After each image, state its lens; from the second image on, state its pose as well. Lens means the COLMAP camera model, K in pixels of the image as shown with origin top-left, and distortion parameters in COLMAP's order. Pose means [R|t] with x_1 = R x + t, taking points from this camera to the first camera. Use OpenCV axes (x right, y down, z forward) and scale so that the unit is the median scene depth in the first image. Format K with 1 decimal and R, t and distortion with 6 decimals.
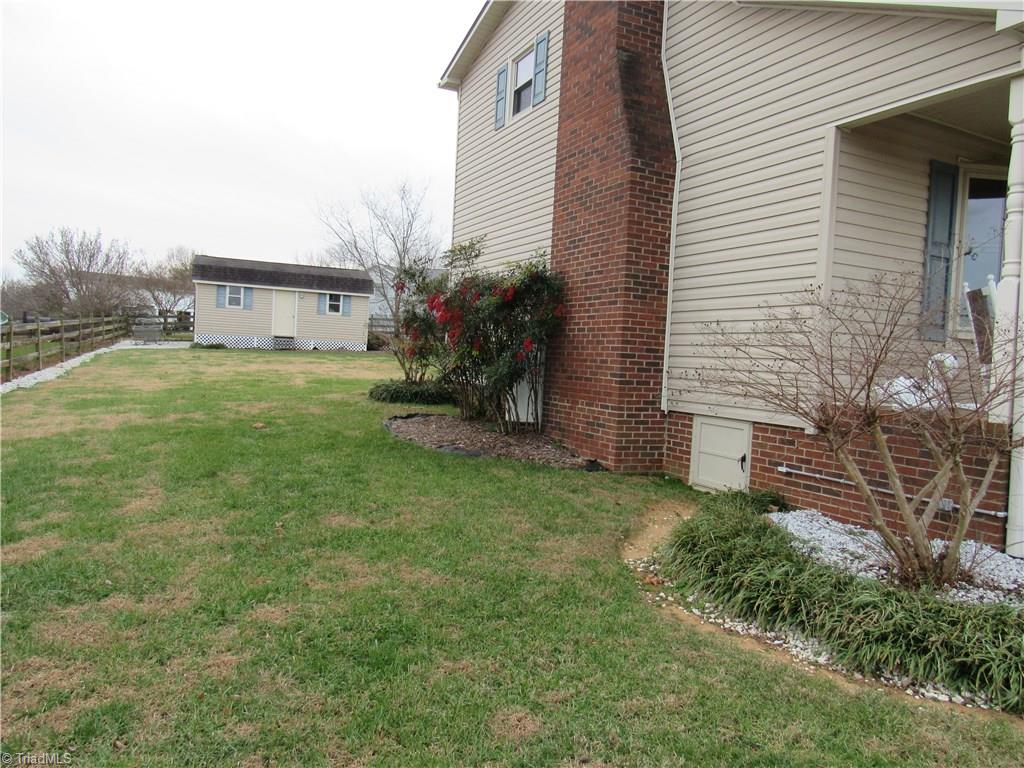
lens RADIAL K [[734.9, 0, 513.7], [0, 734.9, 383.4], [0, 0, 1]] dist [-0.025637, 0.007125]
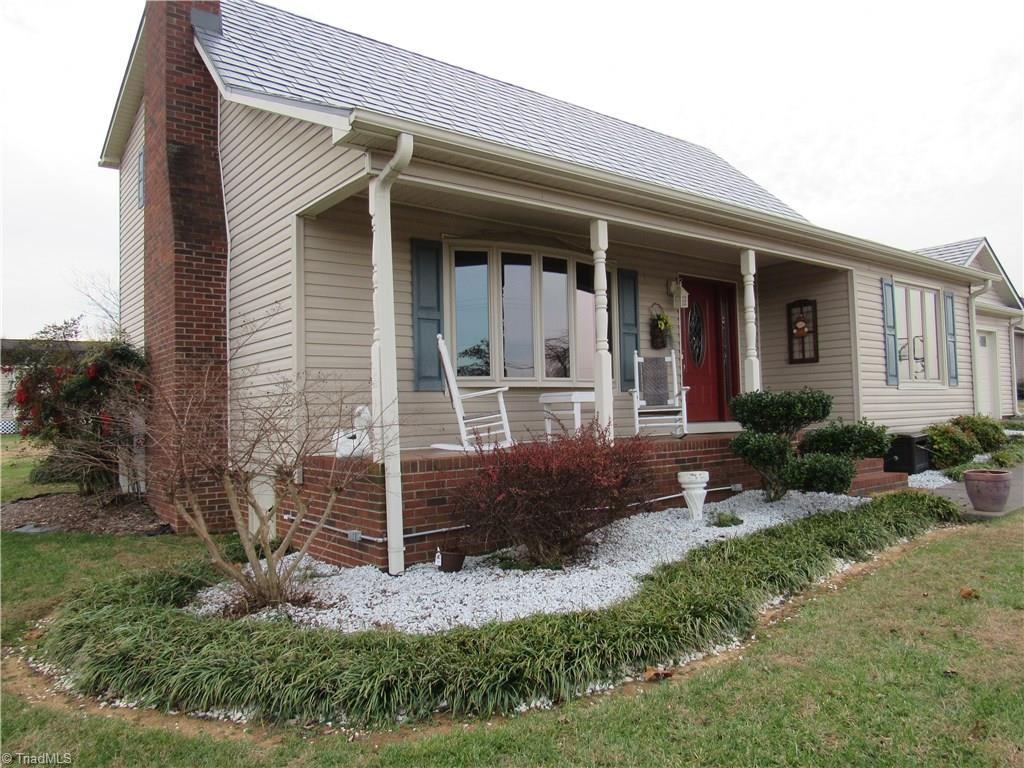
lens RADIAL K [[734.9, 0, 512.5], [0, 734.9, 383.4], [0, 0, 1]] dist [-0.025637, 0.007125]
pose [[0.973821, -0.069719, 0.216361, 0.376155], [0.085052, 0.994422, -0.062373, 0.011141], [-0.210806, 0.079142, 0.974319, -0.137223]]
